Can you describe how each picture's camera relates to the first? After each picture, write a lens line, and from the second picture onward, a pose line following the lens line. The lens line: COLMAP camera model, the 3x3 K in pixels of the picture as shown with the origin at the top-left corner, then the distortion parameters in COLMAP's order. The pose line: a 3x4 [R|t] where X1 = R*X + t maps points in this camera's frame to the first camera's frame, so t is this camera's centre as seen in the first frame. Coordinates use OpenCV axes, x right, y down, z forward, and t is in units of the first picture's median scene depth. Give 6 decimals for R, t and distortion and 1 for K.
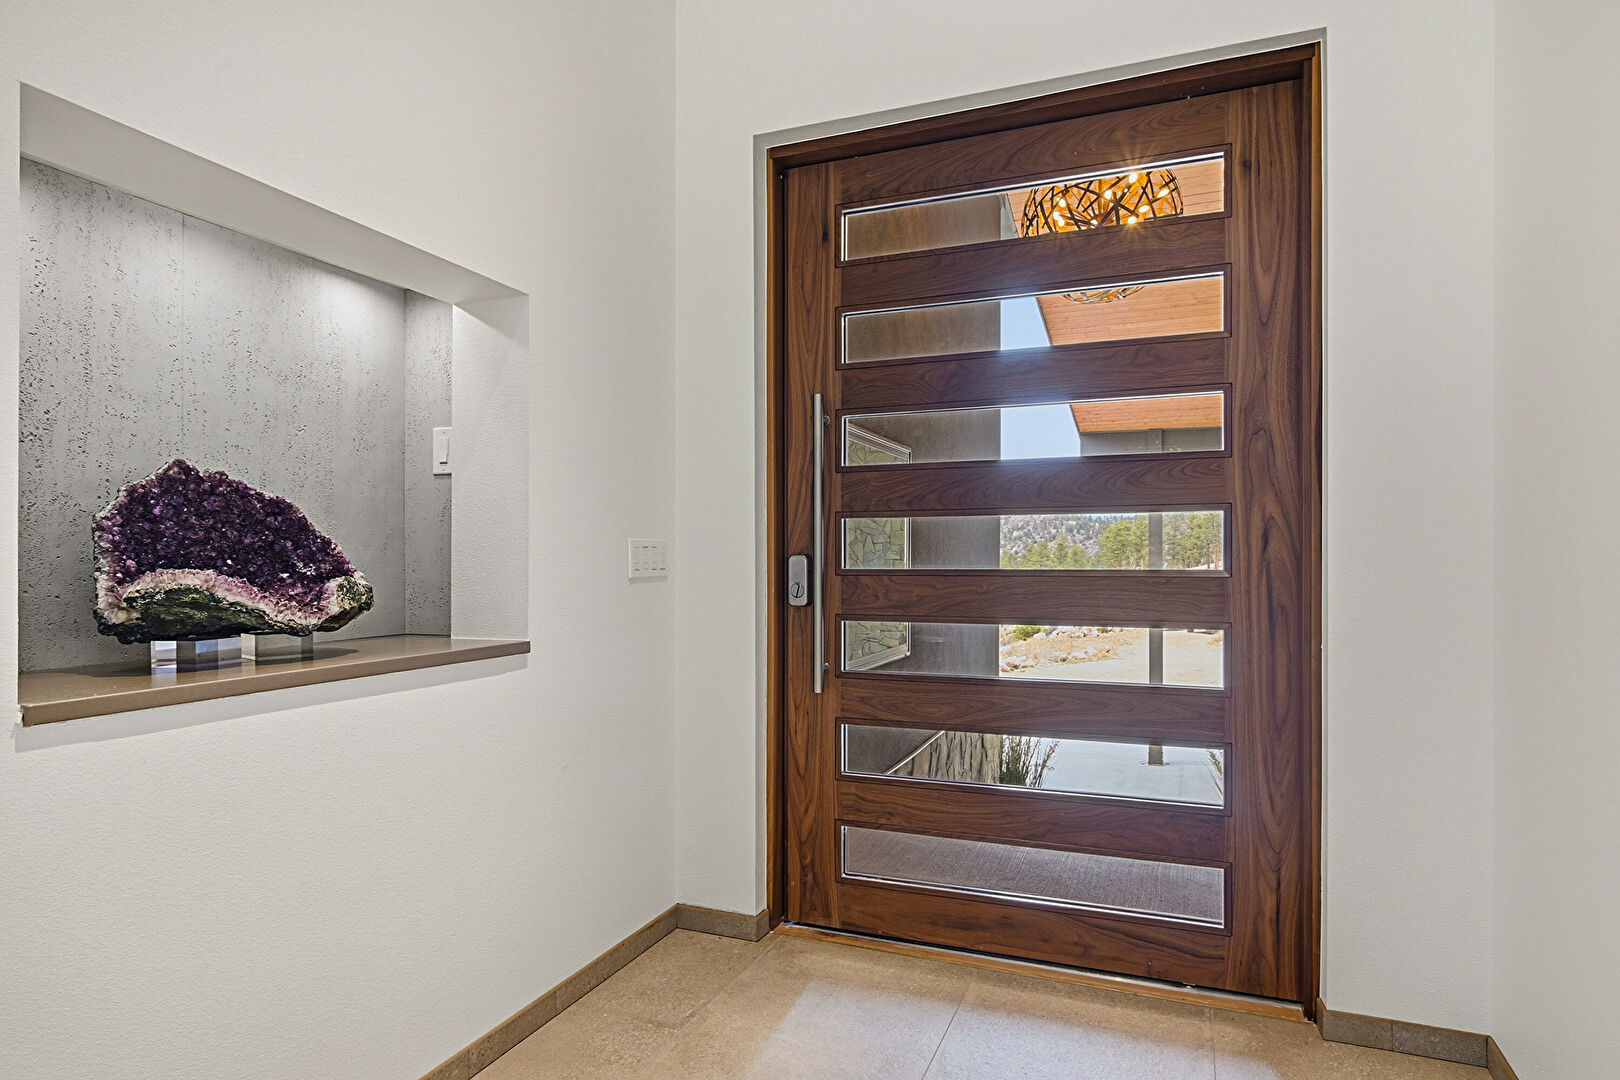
lens RADIAL K [[883.4, 0, 824.6], [0, 883.4, 547.0], [0, 0, 1]] dist [0.002667, 0.000016]
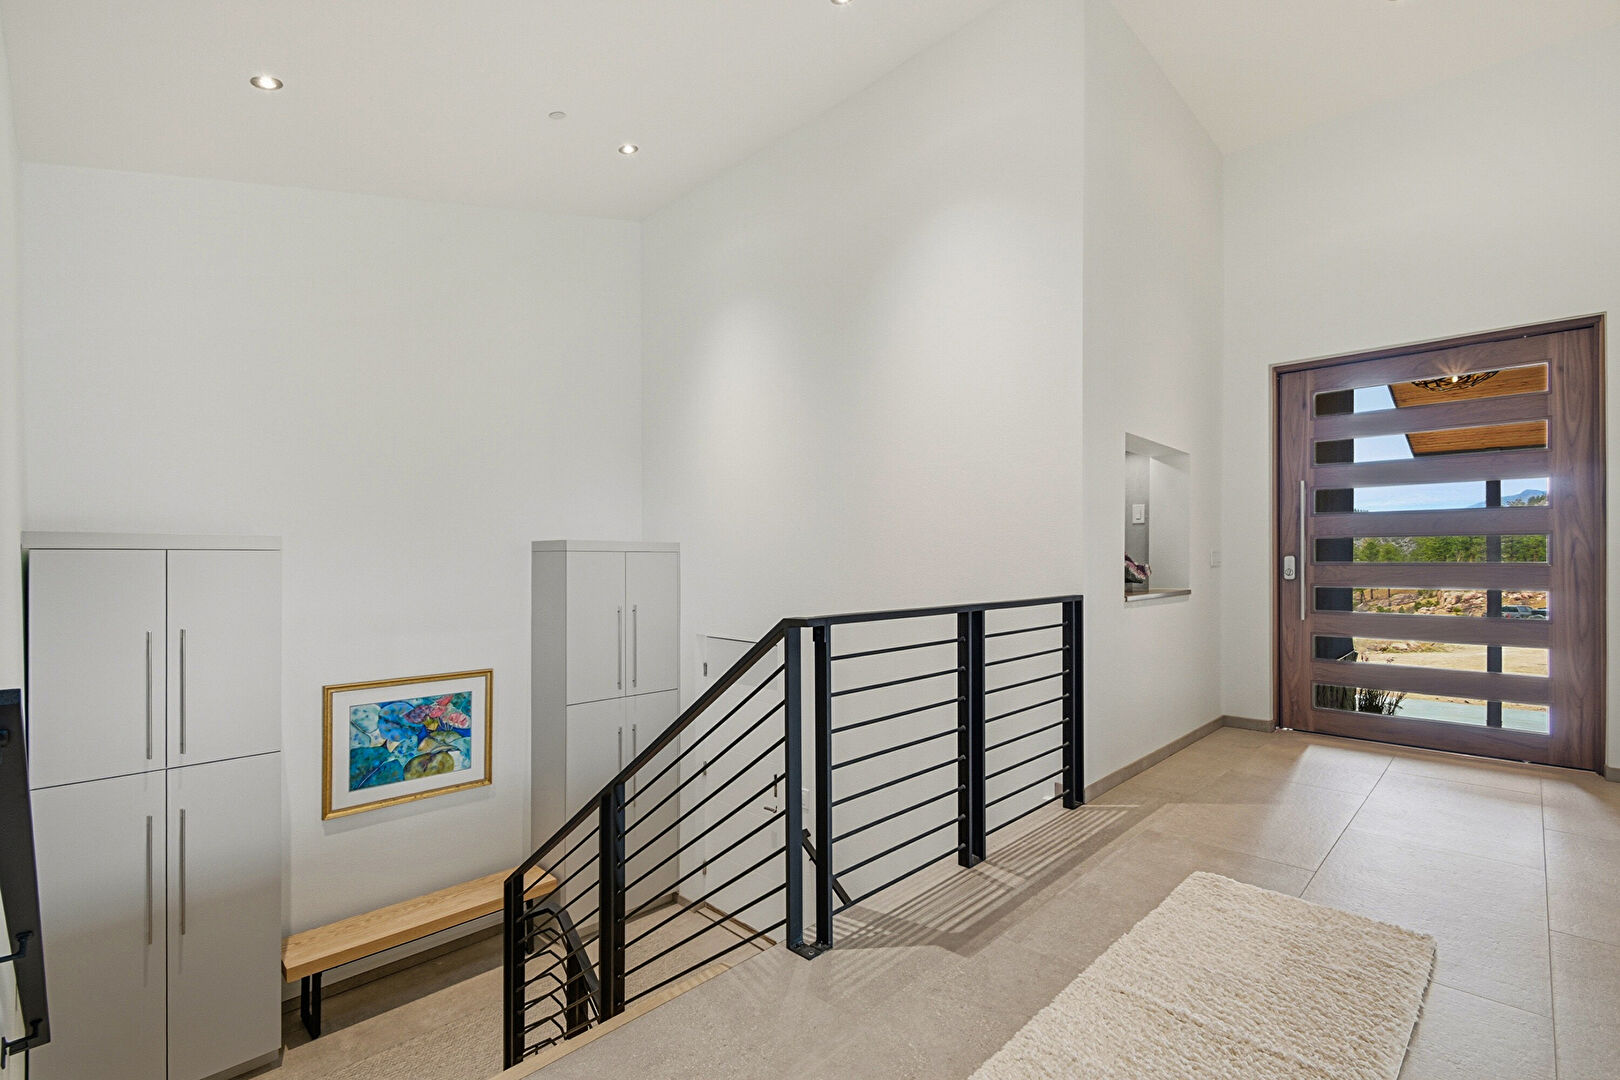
lens RADIAL K [[740.1, 0, 800.9], [0, 740.1, 550.2], [0, 0, 1]] dist [-0.000471, -0.001037]
pose [[0.924758, -0.004245, -0.380531, -0.448933], [0.005696, 0.999980, 0.002687, -0.015649], [0.380512, -0.004652, 0.924764, -1.120238]]
